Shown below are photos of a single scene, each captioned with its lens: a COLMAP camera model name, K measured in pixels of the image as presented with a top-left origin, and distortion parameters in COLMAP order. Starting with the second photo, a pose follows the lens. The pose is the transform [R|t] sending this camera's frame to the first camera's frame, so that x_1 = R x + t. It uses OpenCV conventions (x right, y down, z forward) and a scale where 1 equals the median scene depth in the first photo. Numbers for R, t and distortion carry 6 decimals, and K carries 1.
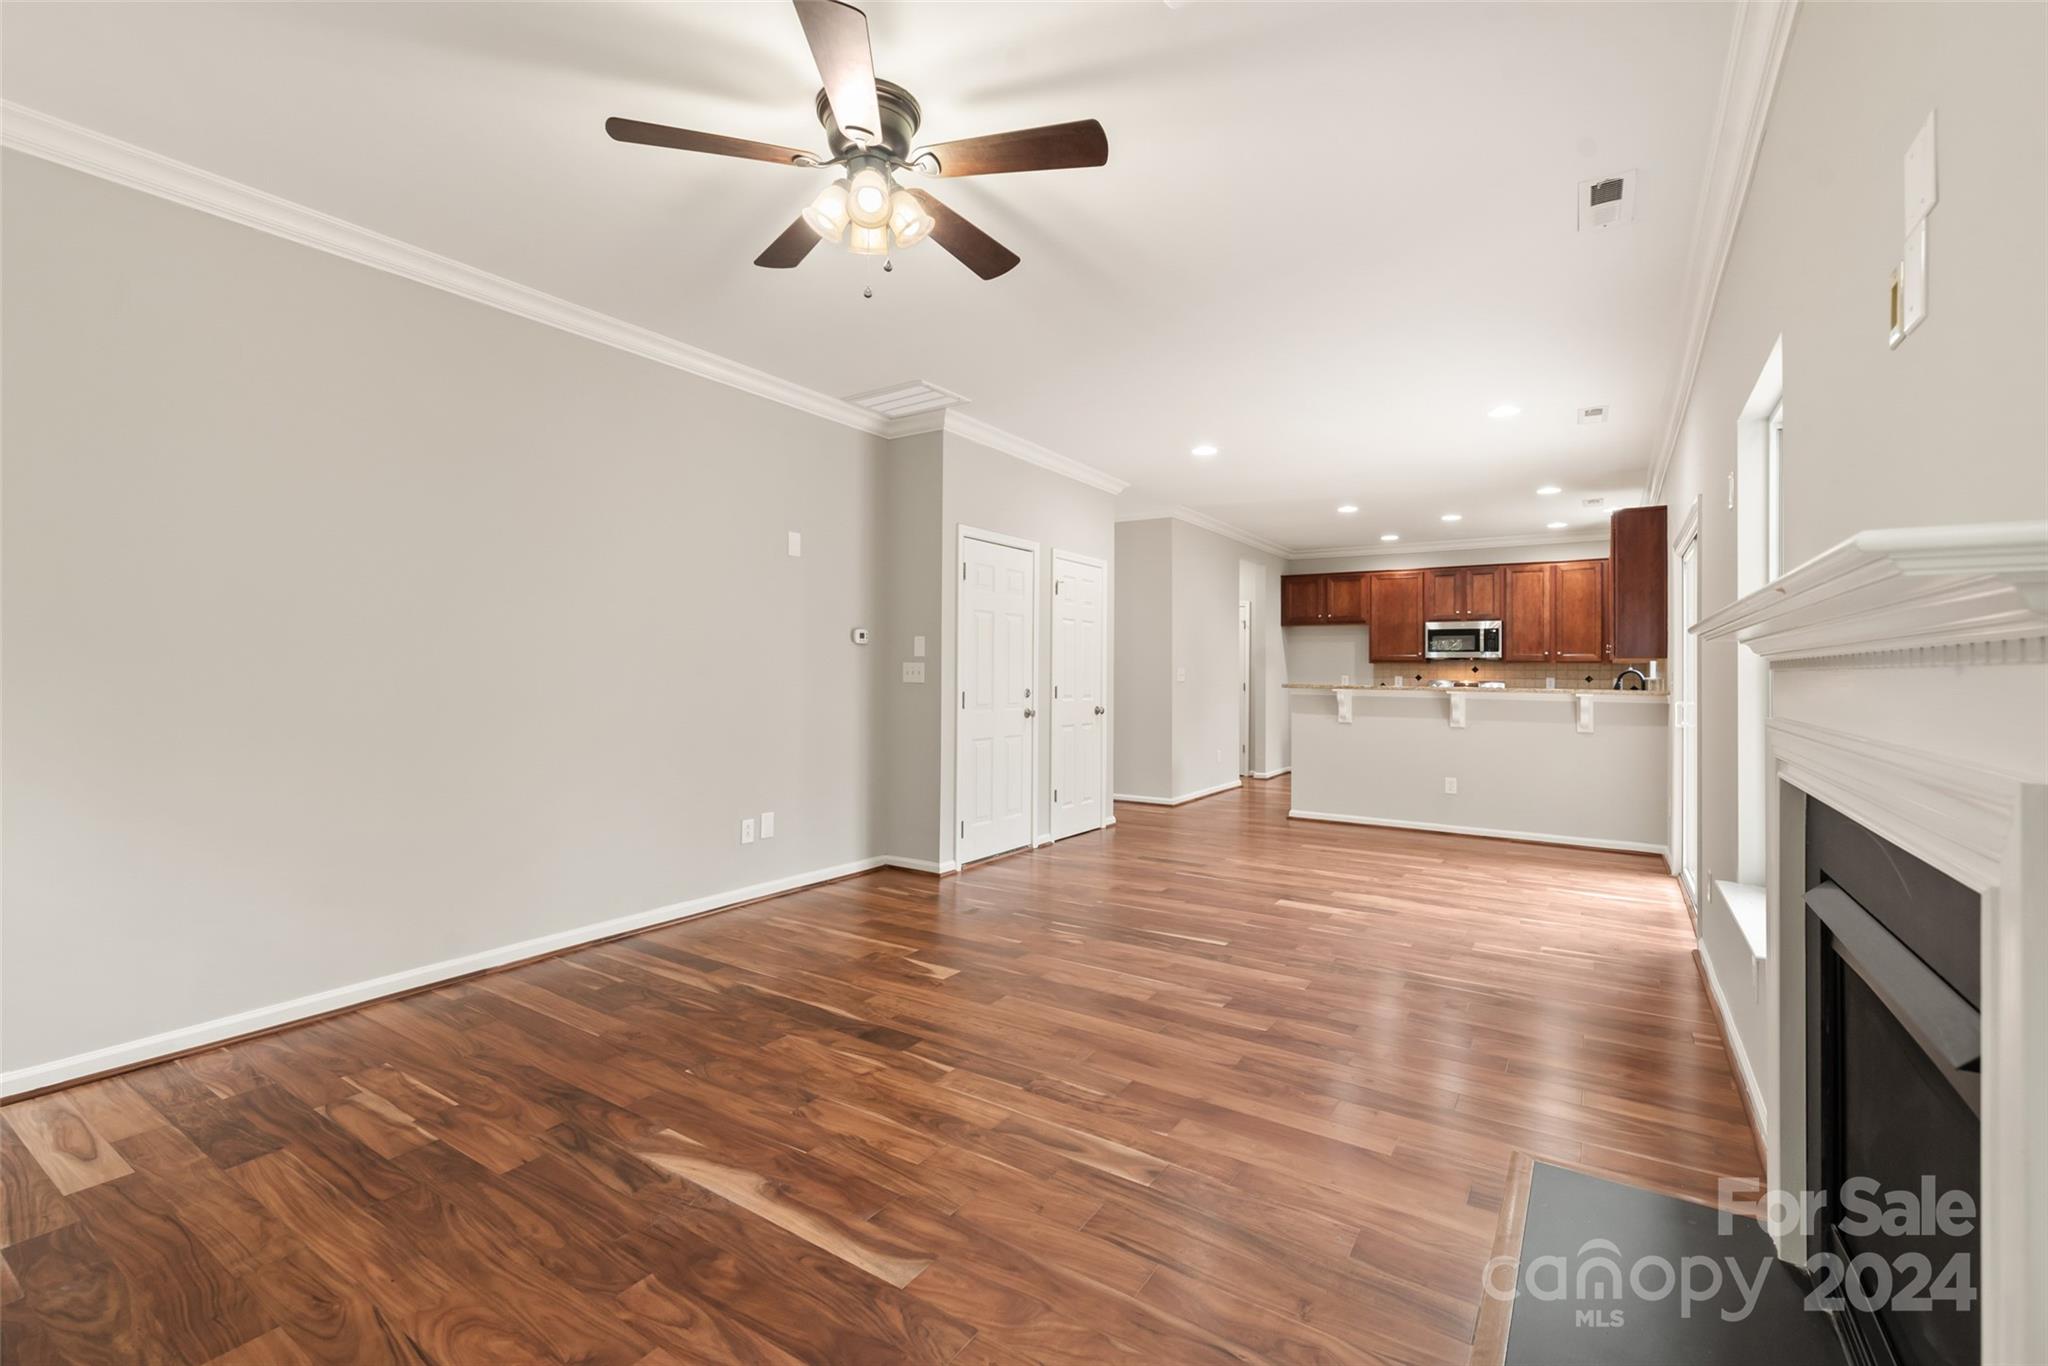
lens RADIAL K [[904.9, 0, 1016.2], [0, 904.9, 653.8], [0, 0, 1]] dist [0.004411, -0.000636]
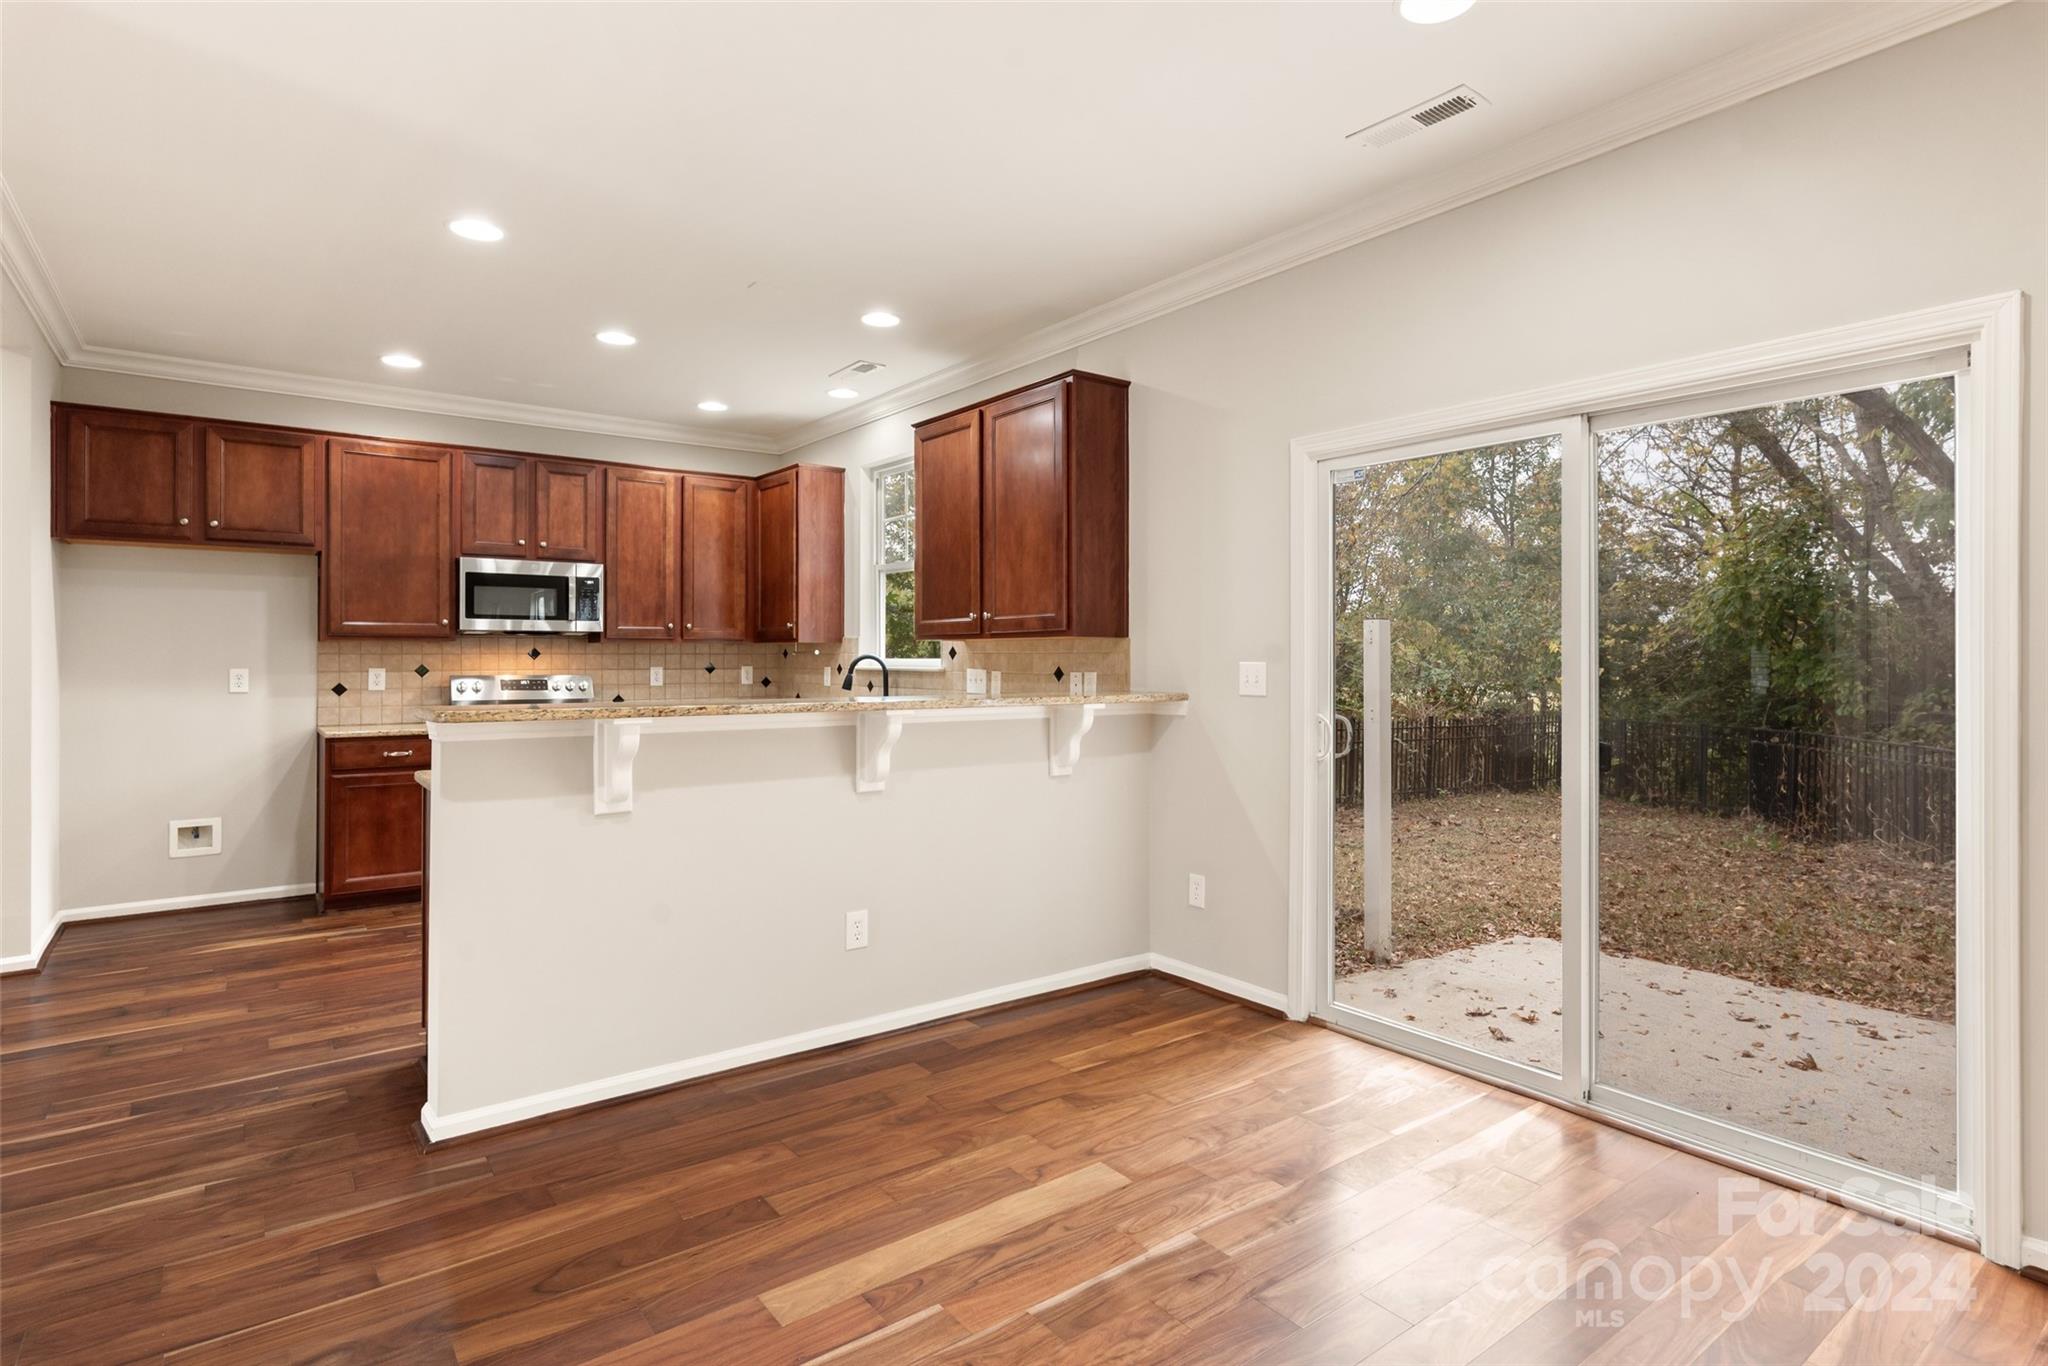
lens RADIAL K [[1051.5, 0, 1020.7], [0, 1051.5, 656.1], [0, 0, 1]] dist [-0.001633, 0.000668]
pose [[0.336398, -0.006957, 0.941694, 0.023362], [-0.014685, 0.999812, 0.012632, 0.006882], [-0.941606, -0.018079, 0.336232, 0.533216]]
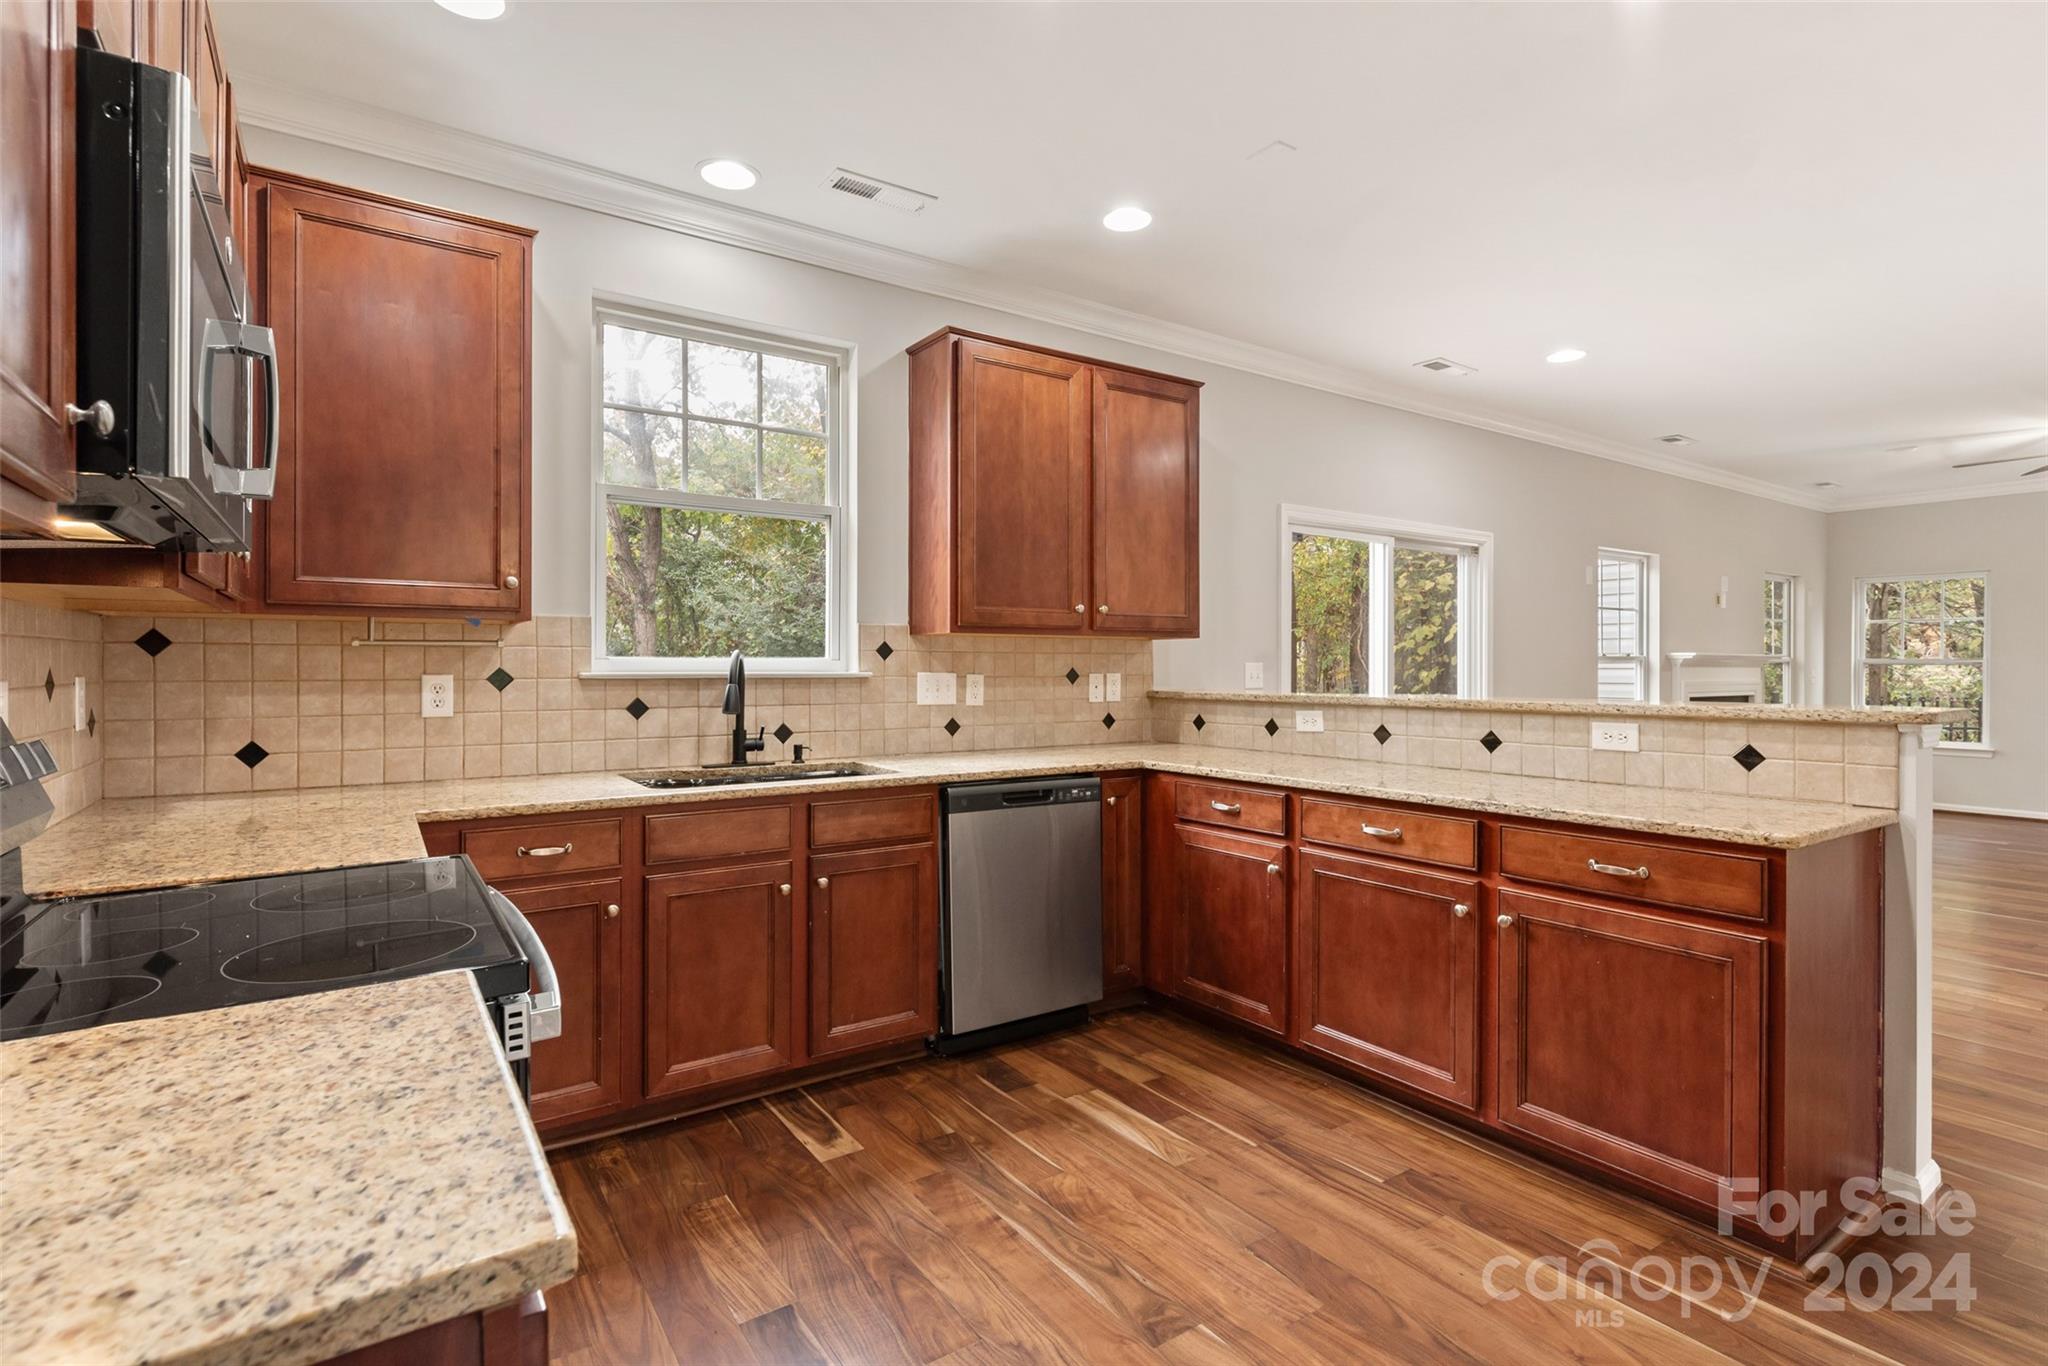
lens RADIAL K [[991.7, 0, 1012.9], [0, 991.7, 668.1], [0, 0, 1]] dist [-0.002685, 0.000887]
pose [[-0.925322, -0.020883, 0.378608, 0.344820], [-0.022734, 0.999741, -0.000421, 0.018191], [-0.378501, -0.008997, -0.925557, 1.071956]]
